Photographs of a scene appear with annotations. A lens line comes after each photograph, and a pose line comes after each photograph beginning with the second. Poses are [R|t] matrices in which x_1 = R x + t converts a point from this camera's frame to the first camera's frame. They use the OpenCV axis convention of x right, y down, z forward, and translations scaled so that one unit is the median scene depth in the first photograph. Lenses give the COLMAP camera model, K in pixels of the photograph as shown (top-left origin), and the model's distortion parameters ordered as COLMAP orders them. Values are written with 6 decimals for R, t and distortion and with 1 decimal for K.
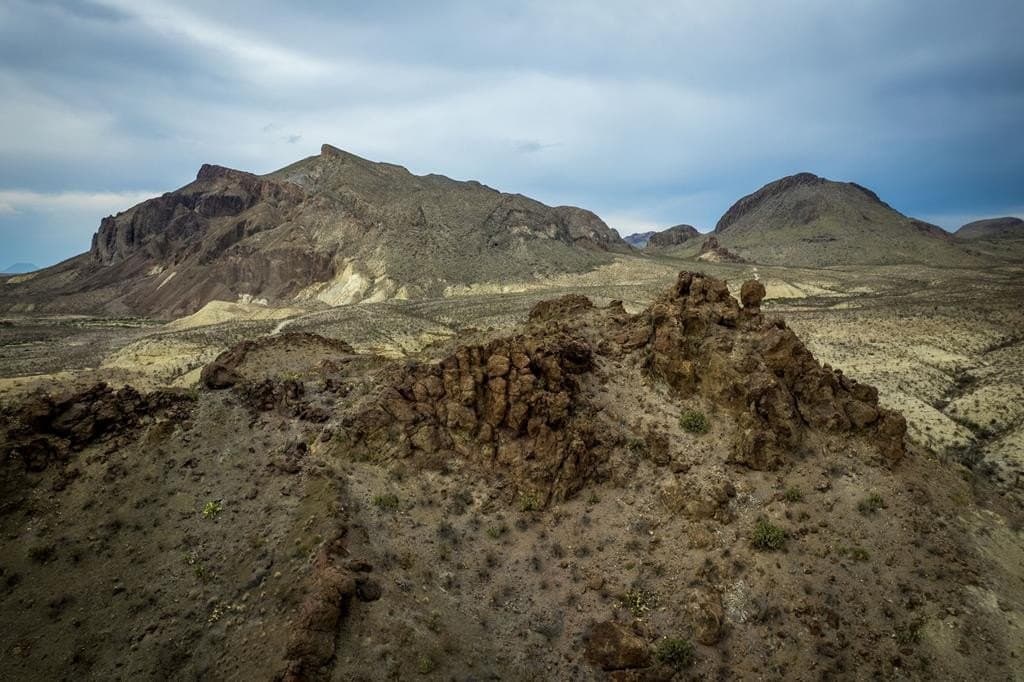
lens RADIAL K [[659.1, 0, 518.3], [0, 659.1, 341.0], [0, 0, 1]] dist [-0.089797, 0.080619]
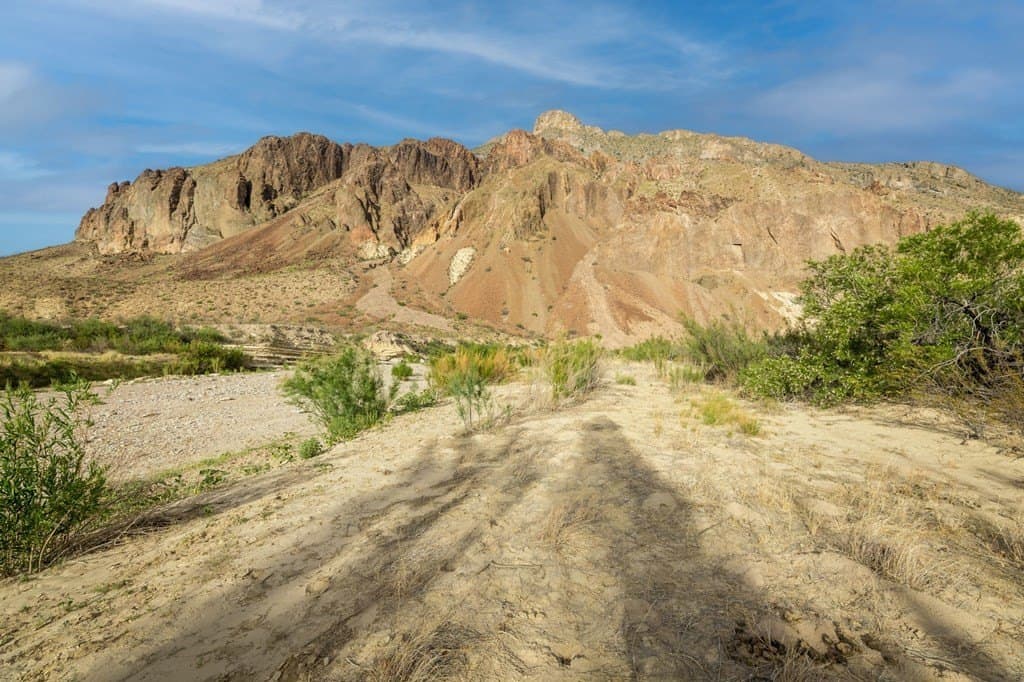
lens RADIAL K [[464.6, 0, 512.0], [0, 464.6, 341.0], [0, 0, 1]] dist [0.008158, -0.000104]
pose [[0.945239, 0.015556, 0.326007, -0.616658], [0.020815, 0.993957, -0.107779, -0.013037], [-0.325714, 0.108663, 0.939203, 0.727835]]
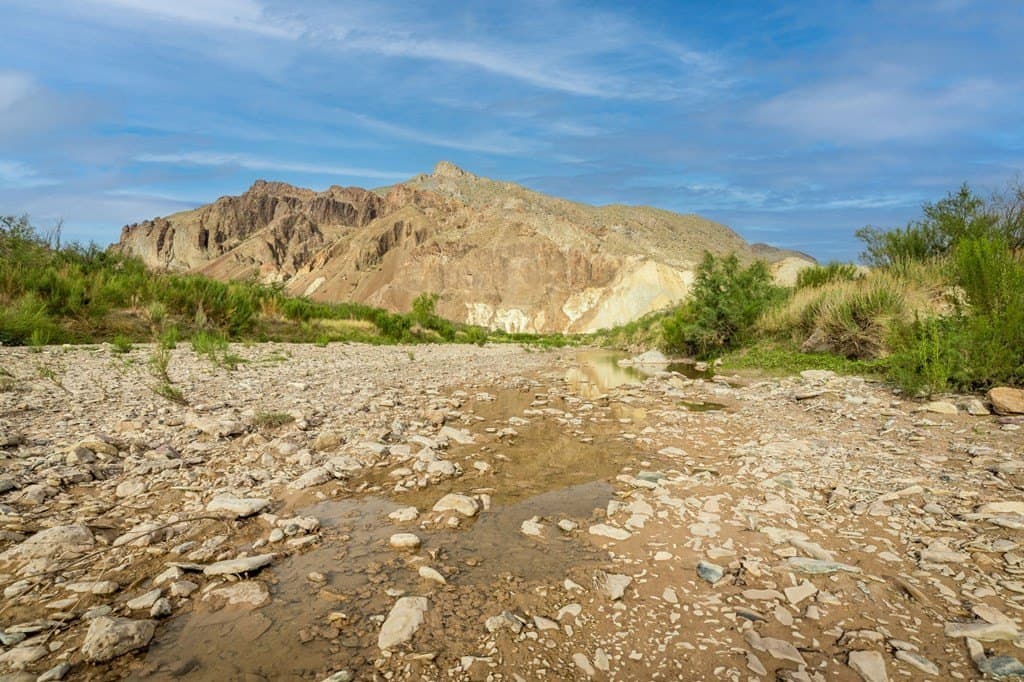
lens RADIAL K [[464.6, 0, 512.0], [0, 464.6, 341.0], [0, 0, 1]] dist [0.008158, -0.000104]
pose [[0.959348, 0.003404, 0.282205, -0.486084], [0.025096, 0.994937, -0.097312, 0.017711], [-0.281107, 0.100438, 0.954406, 0.472990]]
